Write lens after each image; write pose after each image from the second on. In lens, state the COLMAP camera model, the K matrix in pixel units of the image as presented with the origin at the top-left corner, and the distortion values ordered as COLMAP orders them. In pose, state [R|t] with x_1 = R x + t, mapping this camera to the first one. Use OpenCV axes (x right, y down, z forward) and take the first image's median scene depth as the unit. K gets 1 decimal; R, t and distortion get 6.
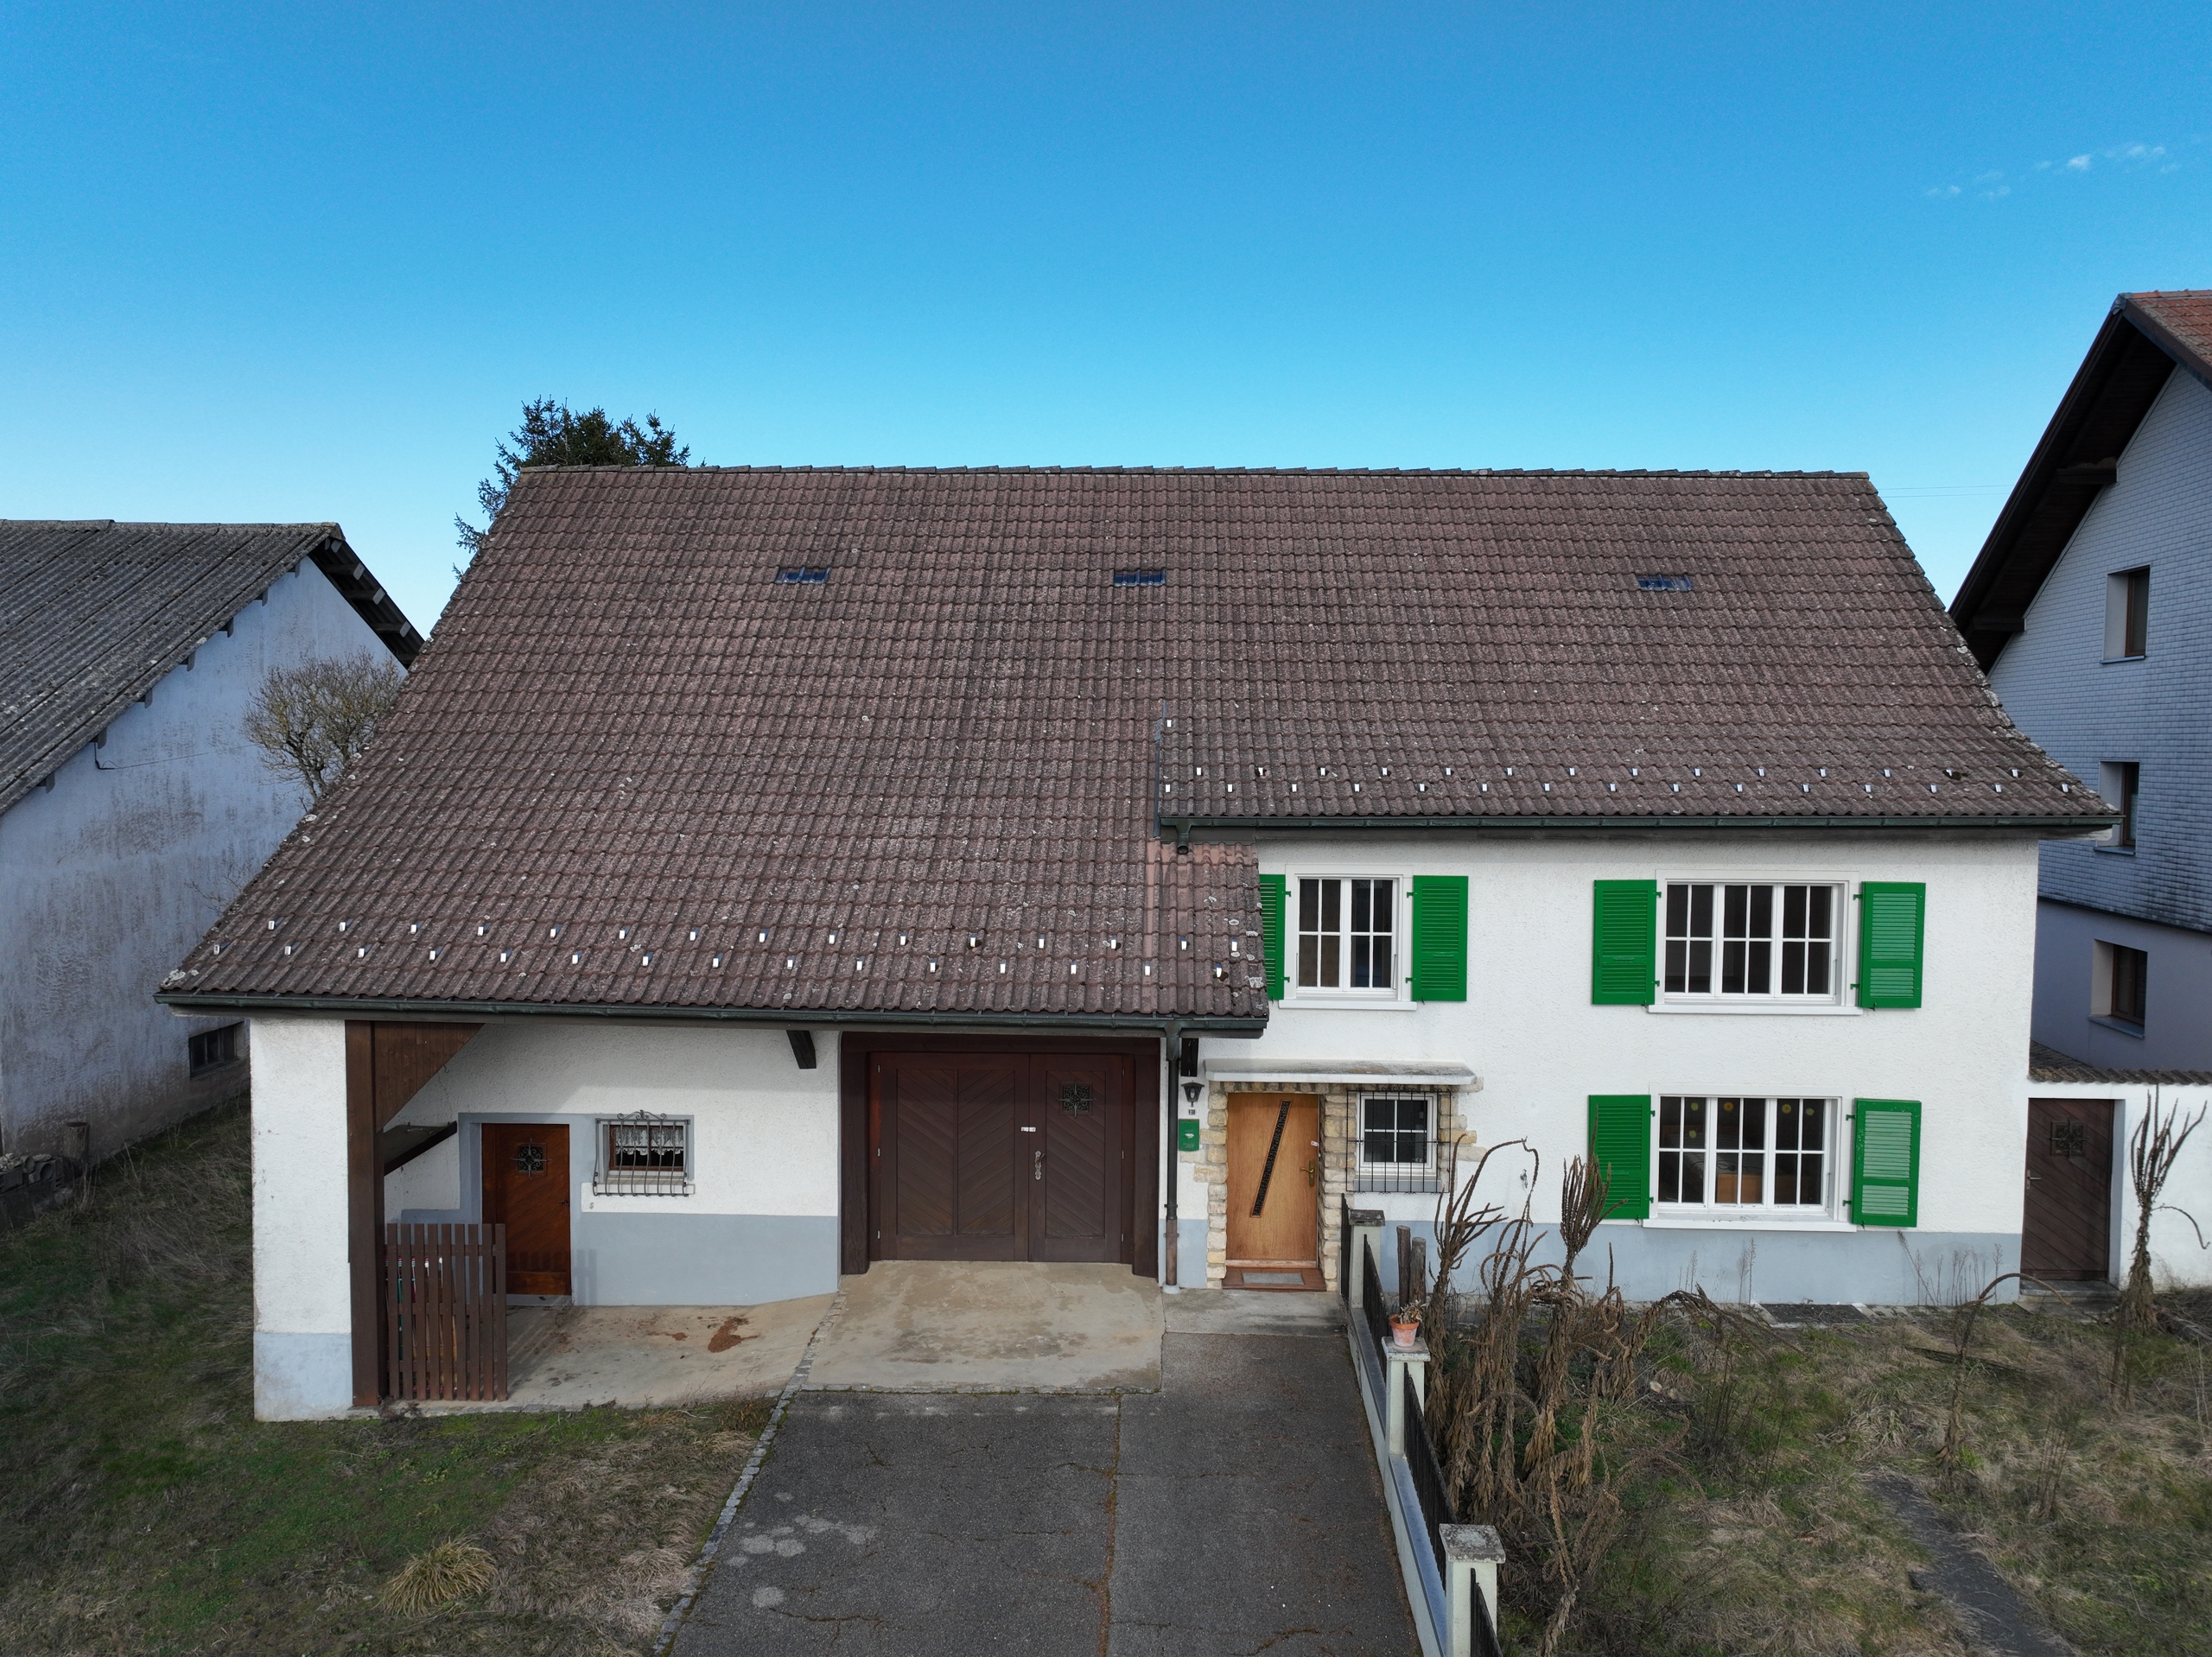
lens RADIAL K [[1549.8, 0, 1114.9], [0, 1549.8, 821.7], [0, 0, 1]] dist [0.007995, 0.005255]
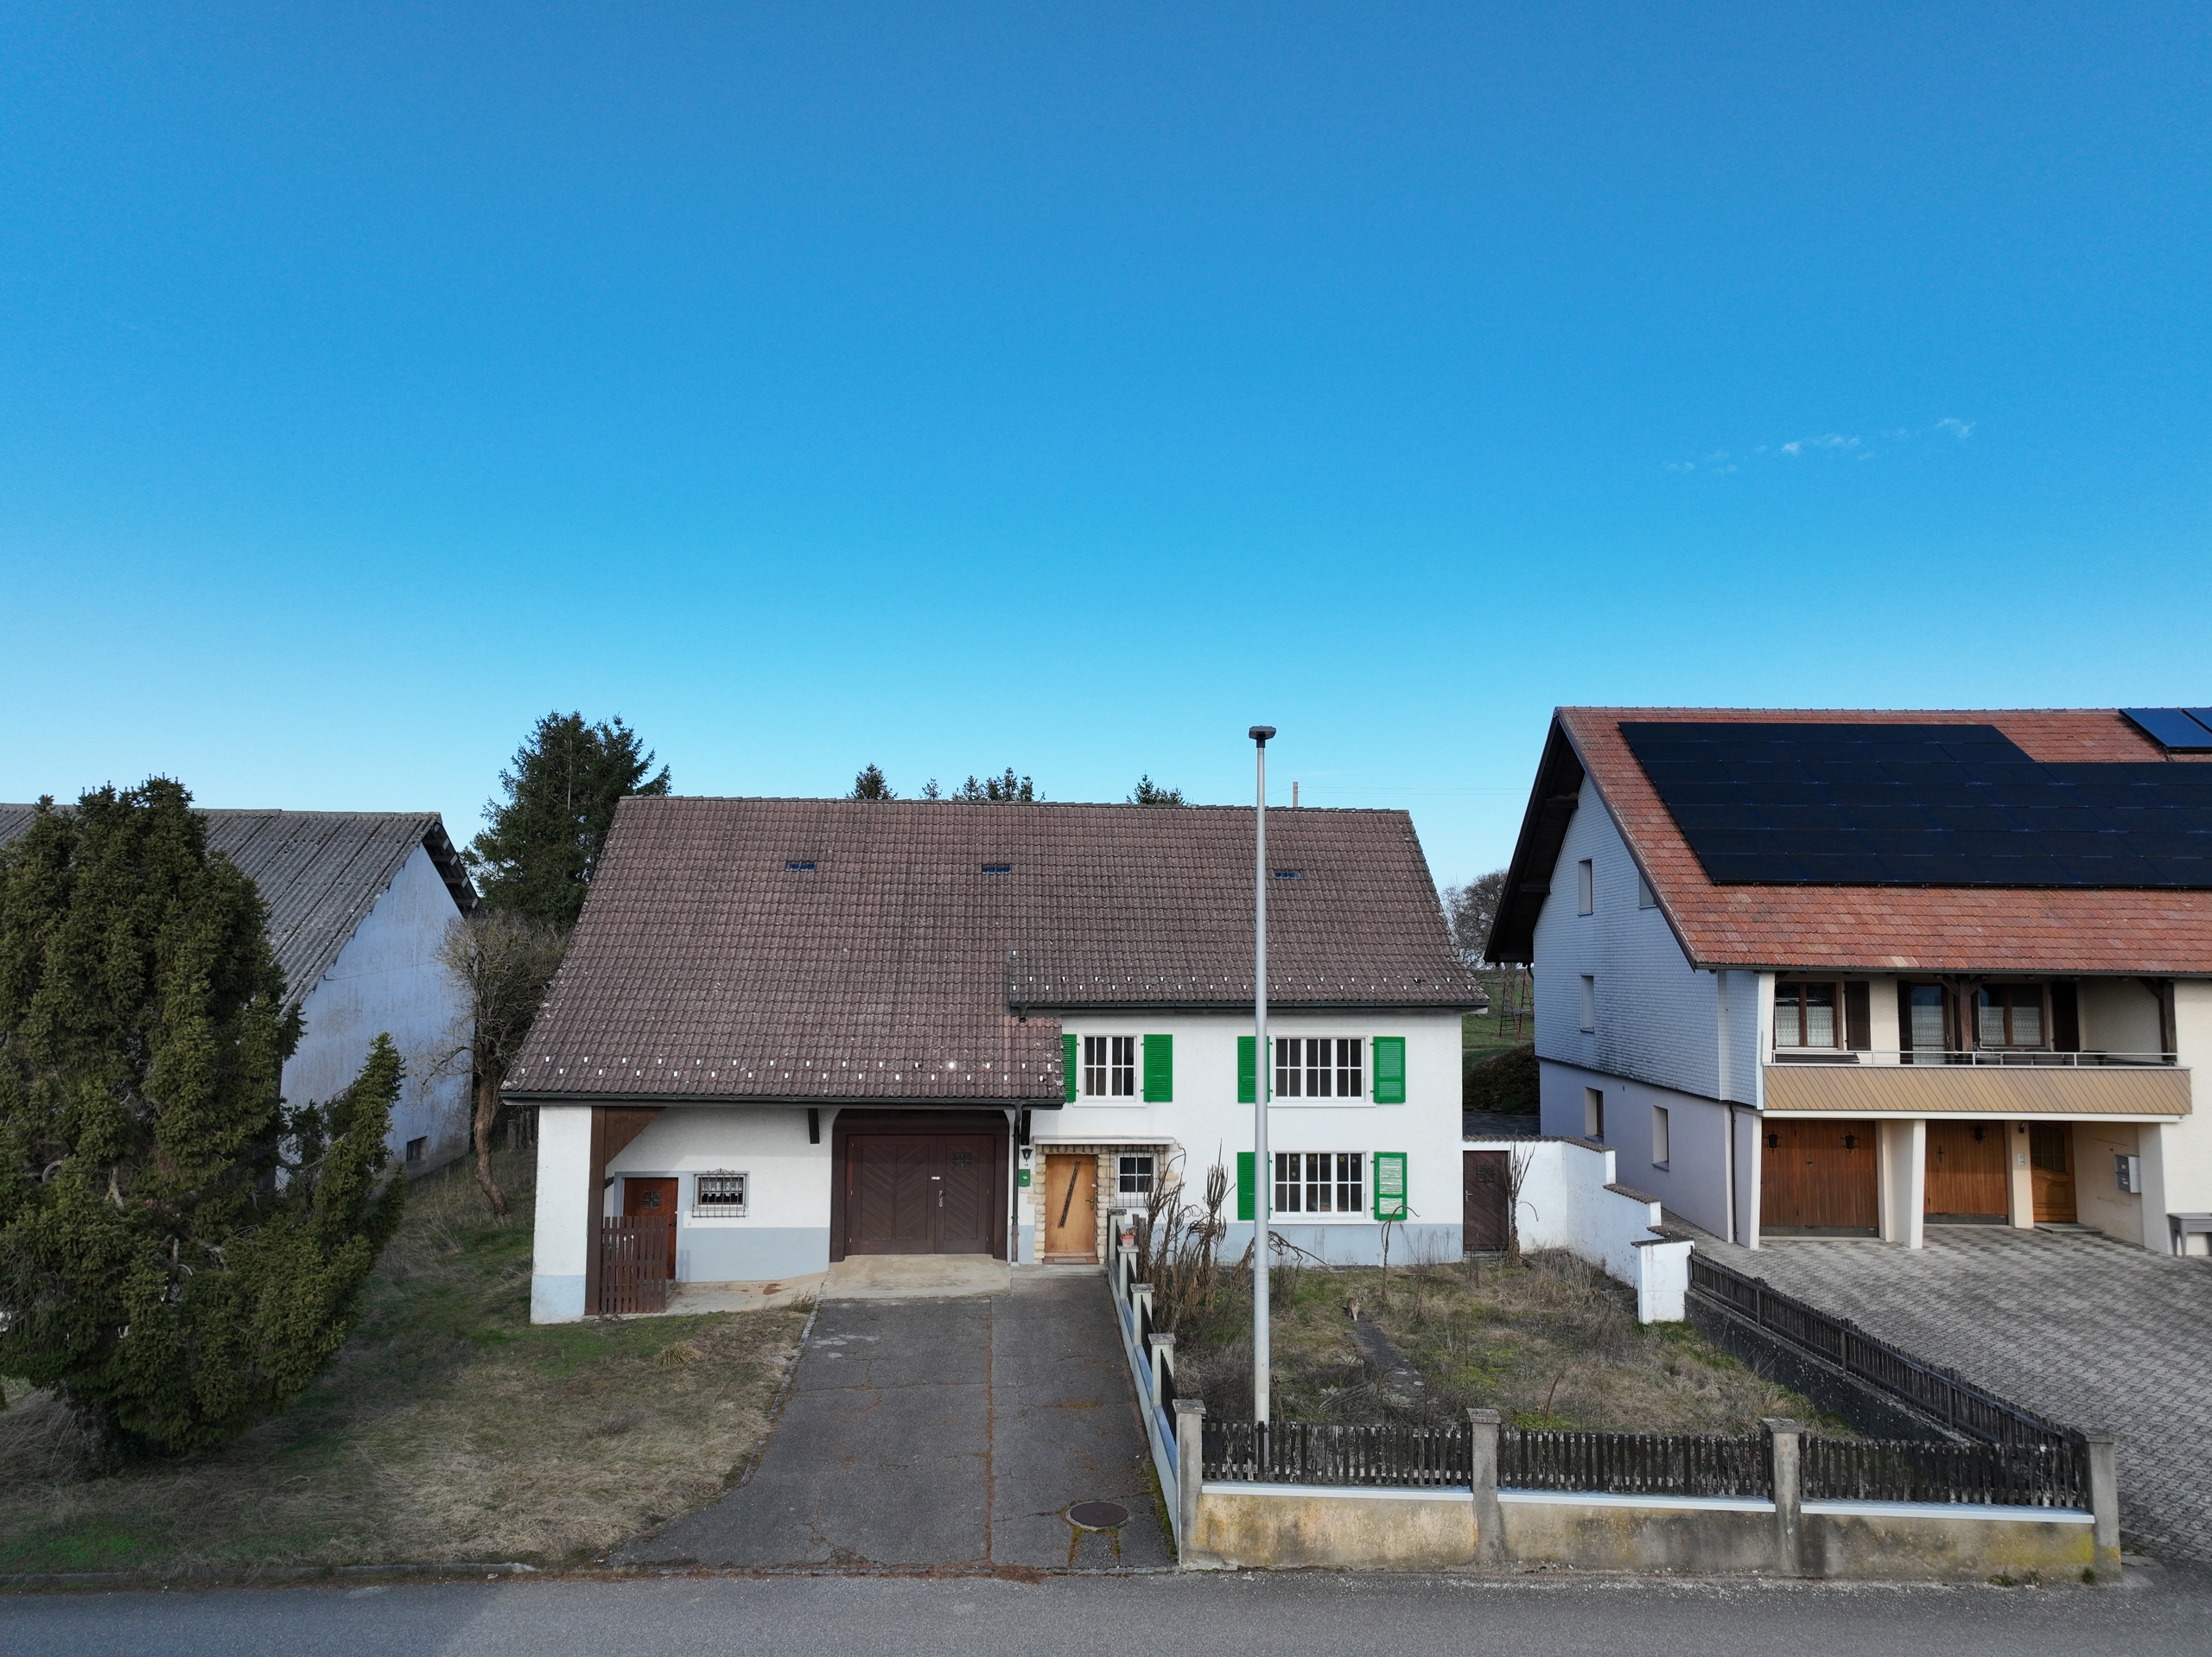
lens RADIAL K [[1549.8, 0, 1114.9], [0, 1549.8, 821.7], [0, 0, 1]] dist [0.007995, 0.005255]
pose [[0.993467, 0.011143, 0.113573, -0.059601], [0.004876, 0.990168, -0.139801, 0.041603], [-0.114014, 0.139441, 0.983645, -0.880827]]
